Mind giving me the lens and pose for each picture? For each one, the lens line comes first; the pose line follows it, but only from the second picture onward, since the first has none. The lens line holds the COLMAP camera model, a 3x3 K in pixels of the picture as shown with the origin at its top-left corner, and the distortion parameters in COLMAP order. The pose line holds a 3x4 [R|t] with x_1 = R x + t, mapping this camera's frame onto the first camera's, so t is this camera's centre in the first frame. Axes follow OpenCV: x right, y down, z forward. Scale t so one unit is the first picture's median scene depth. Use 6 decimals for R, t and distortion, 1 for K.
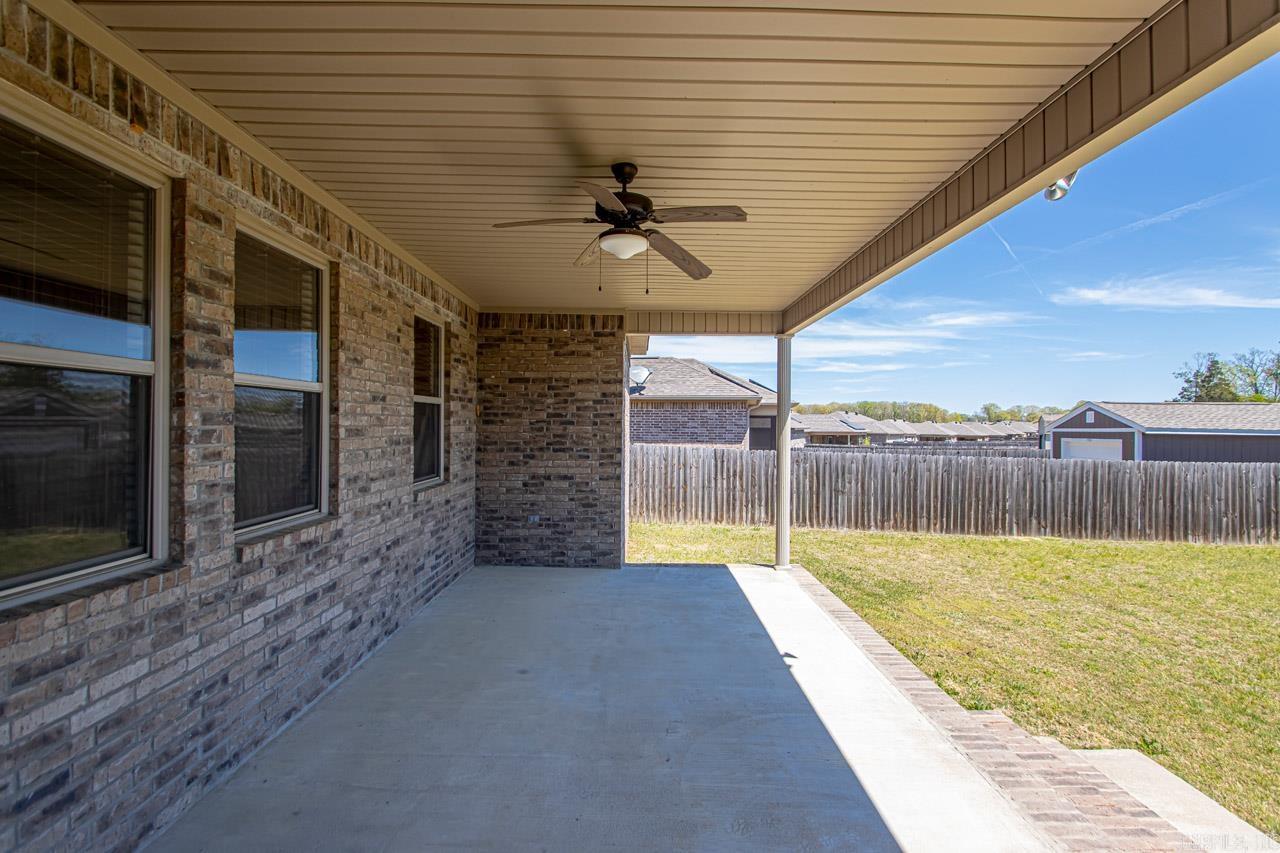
lens RADIAL K [[598.5, 0, 650.0], [0, 598.5, 426.0], [0, 0, 1]] dist [0.018849, -0.017452]
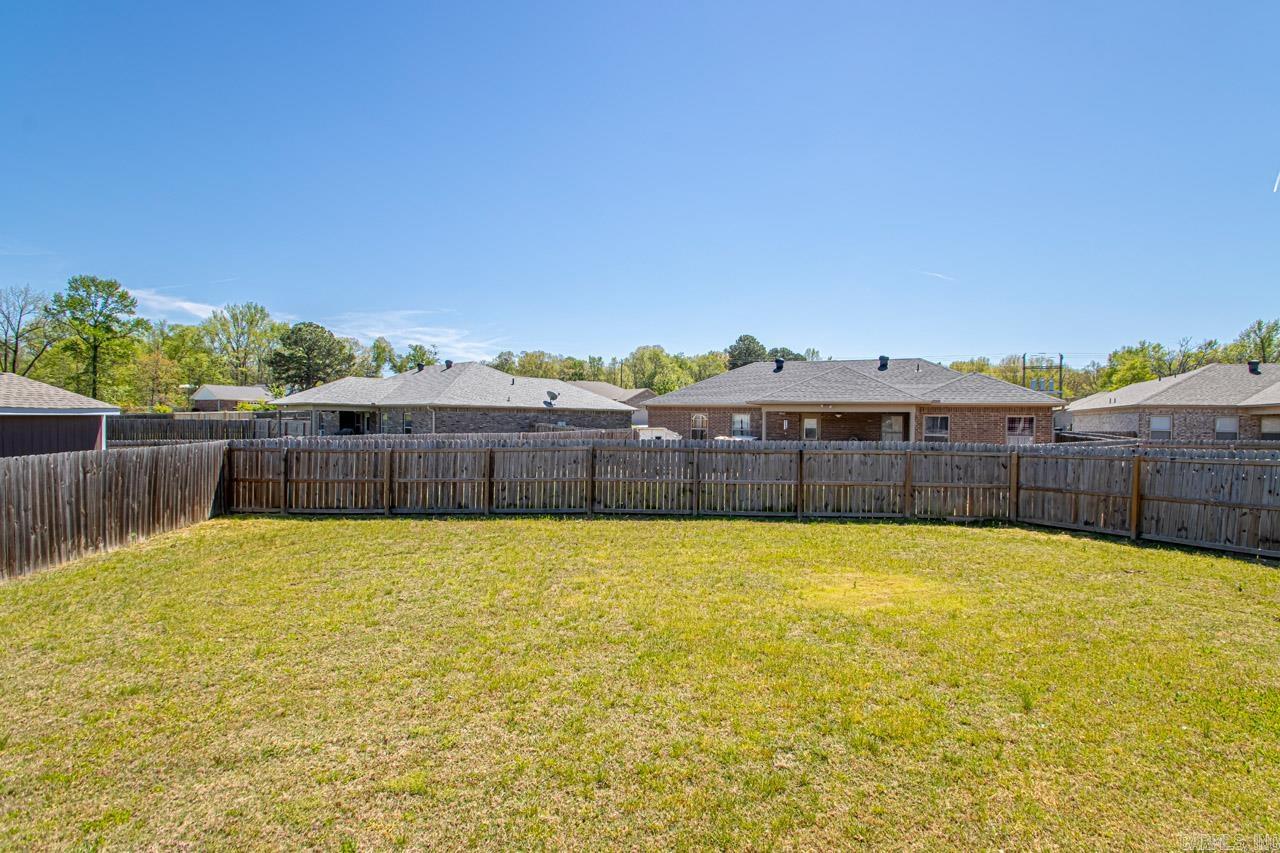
lens RADIAL K [[595.4, 0, 641.9], [0, 595.4, 421.2], [0, 0, 1]] dist [0.024146, -0.023563]
pose [[-0.240889, -0.018945, 0.970368, 0.235356], [-0.013243, 0.999781, 0.016232, 0.001934], [-0.970462, -0.008940, -0.241087, 0.915224]]
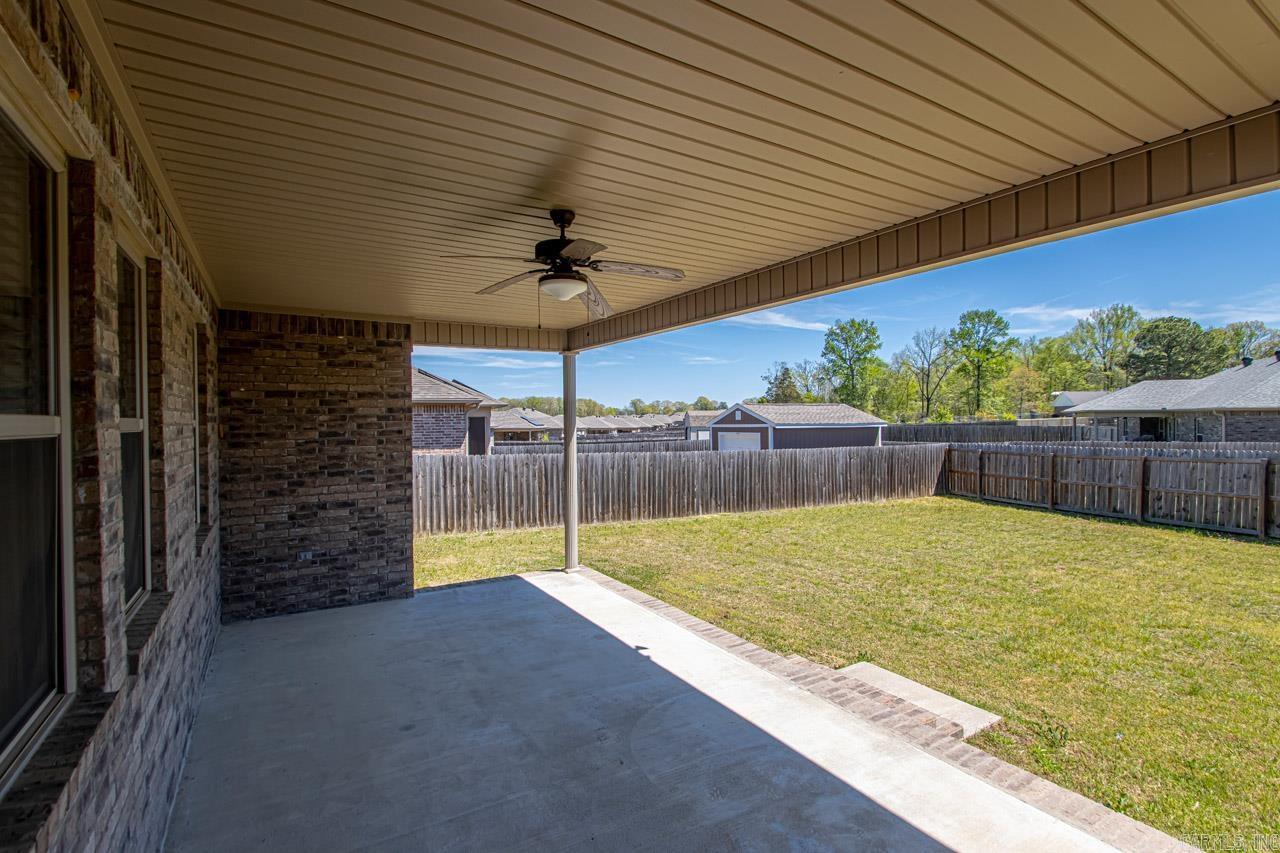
lens RADIAL K [[598.5, 0, 650.0], [0, 598.5, 426.0], [0, 0, 1]] dist [0.018849, -0.017452]
pose [[0.856889, -0.022955, 0.514990, -0.209268], [0.018719, 0.999735, 0.013414, -0.032846], [-0.515162, -0.001855, 0.857091, 0.013025]]
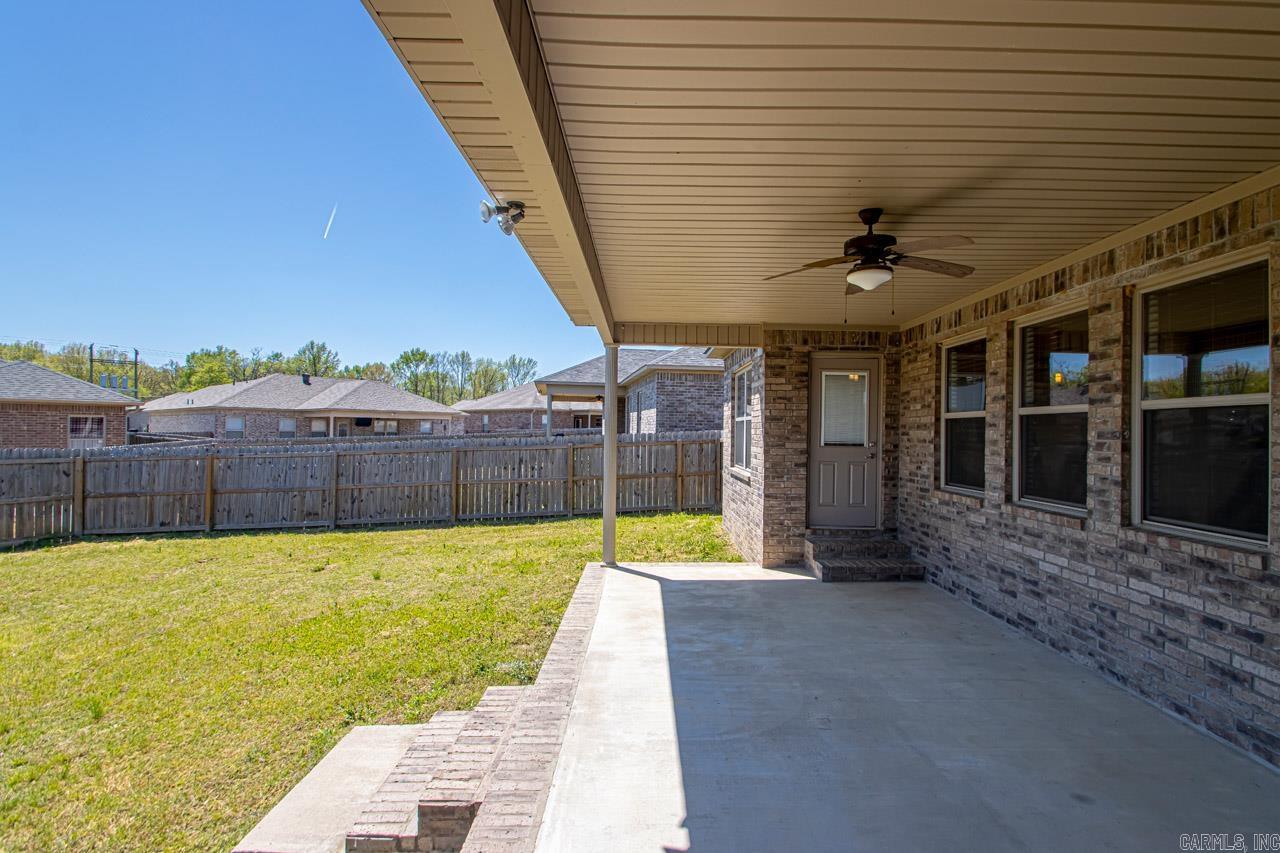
lens RADIAL K [[598.5, 0, 650.0], [0, 598.5, 426.0], [0, 0, 1]] dist [0.018849, -0.017452]
pose [[-0.999676, -0.023529, 0.009755, 0.165976], [-0.023582, 0.999708, -0.005305, -0.000048], [-0.009628, -0.005533, -0.999938, 0.990428]]
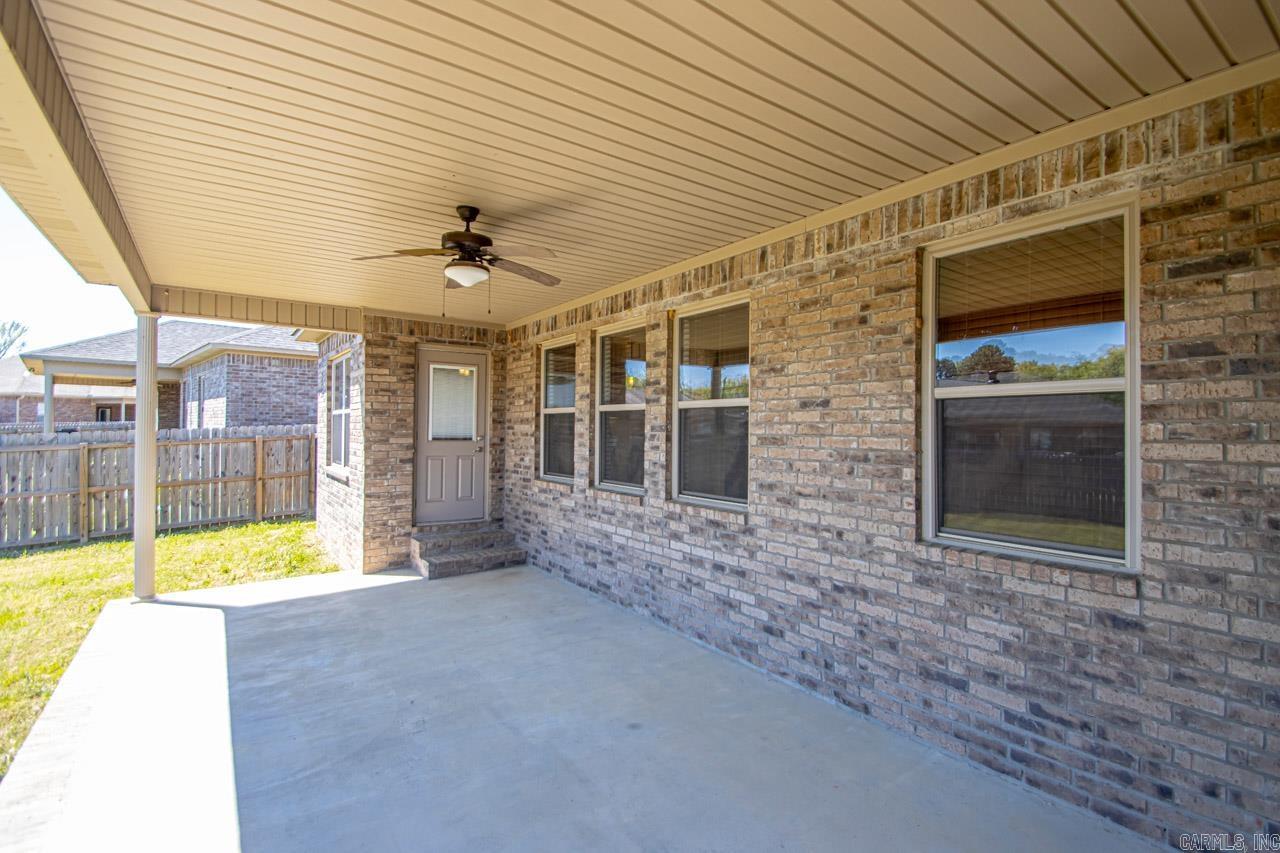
lens RADIAL K [[598.5, 0, 650.0], [0, 598.5, 426.0], [0, 0, 1]] dist [0.018849, -0.017452]
pose [[-0.820106, -0.020870, -0.571831, 0.150417], [-0.019321, 0.999775, -0.008779, -0.001175], [0.571885, 0.003848, -0.820325, 0.993546]]
